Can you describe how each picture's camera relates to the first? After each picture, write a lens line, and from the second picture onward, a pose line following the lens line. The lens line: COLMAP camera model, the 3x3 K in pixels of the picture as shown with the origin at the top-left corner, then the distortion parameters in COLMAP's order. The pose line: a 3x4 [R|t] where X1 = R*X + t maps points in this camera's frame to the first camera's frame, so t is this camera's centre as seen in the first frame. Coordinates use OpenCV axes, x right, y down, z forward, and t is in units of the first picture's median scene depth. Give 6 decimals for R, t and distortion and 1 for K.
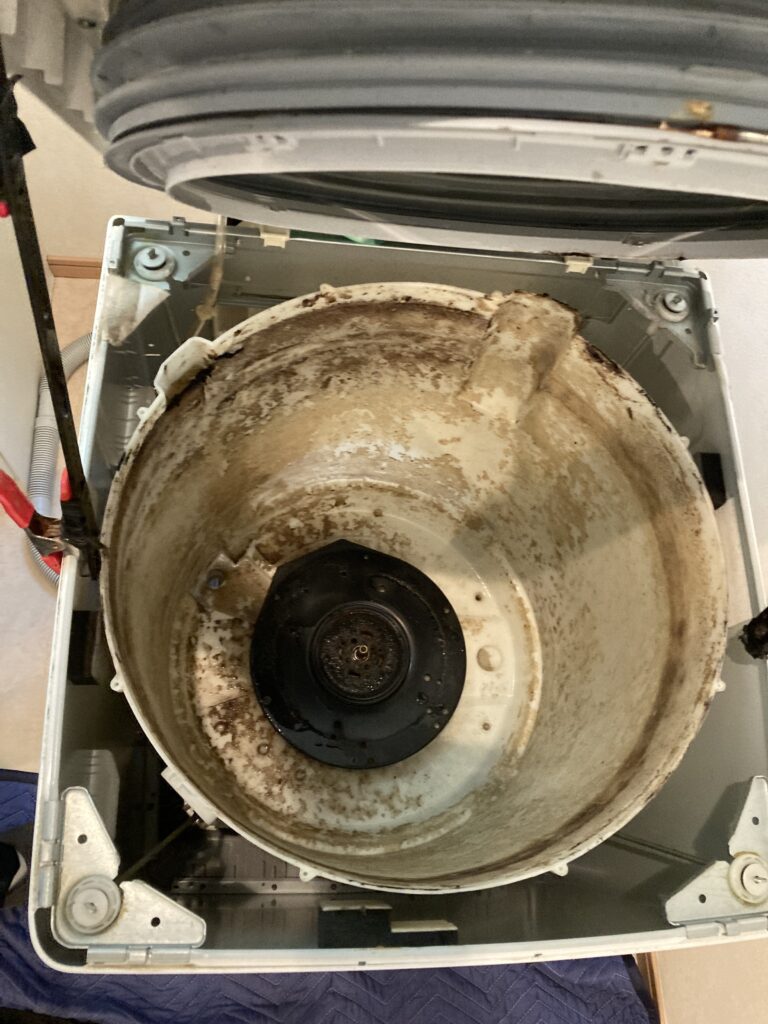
lens RADIAL K [[859.5, 0, 384.0], [0, 859.5, 512.0], [0, 0, 1]] dist [0.180798, 0.003374]
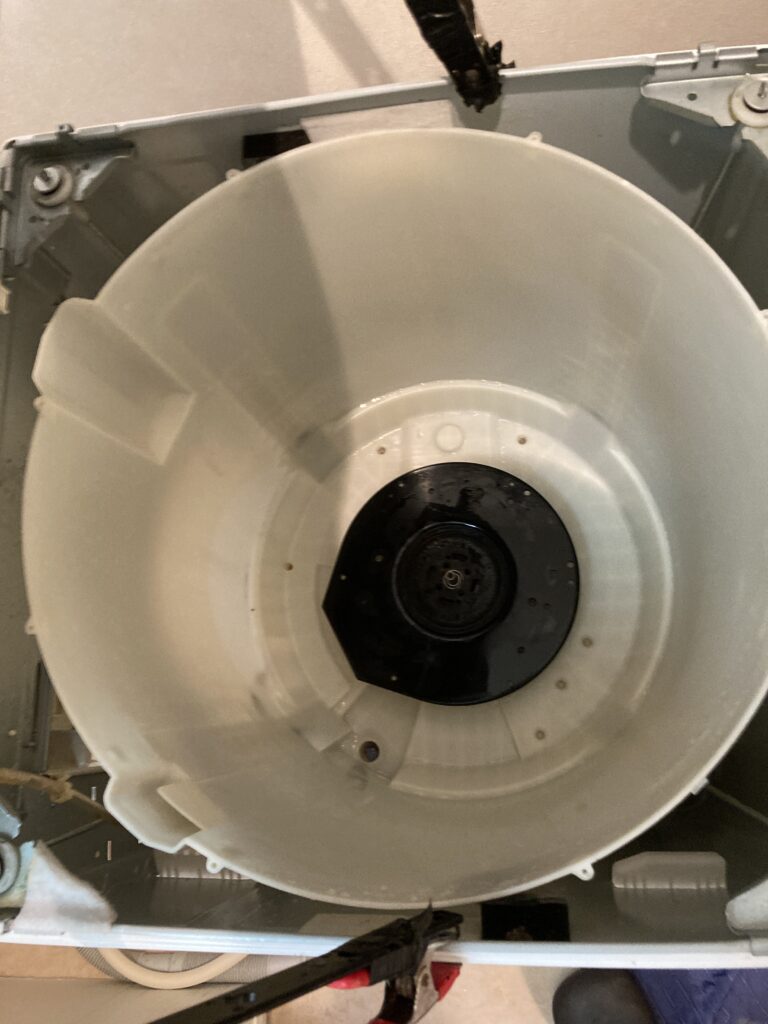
lens RADIAL K [[859.5, 0, 384.0], [0, 859.5, 512.0], [0, 0, 1]] dist [0.180798, 0.003374]
pose [[-0.027000, -0.997169, 0.070182, -0.031858], [0.986051, -0.015032, 0.165765, -0.084254], [-0.164240, 0.073679, 0.983665, 0.193252]]
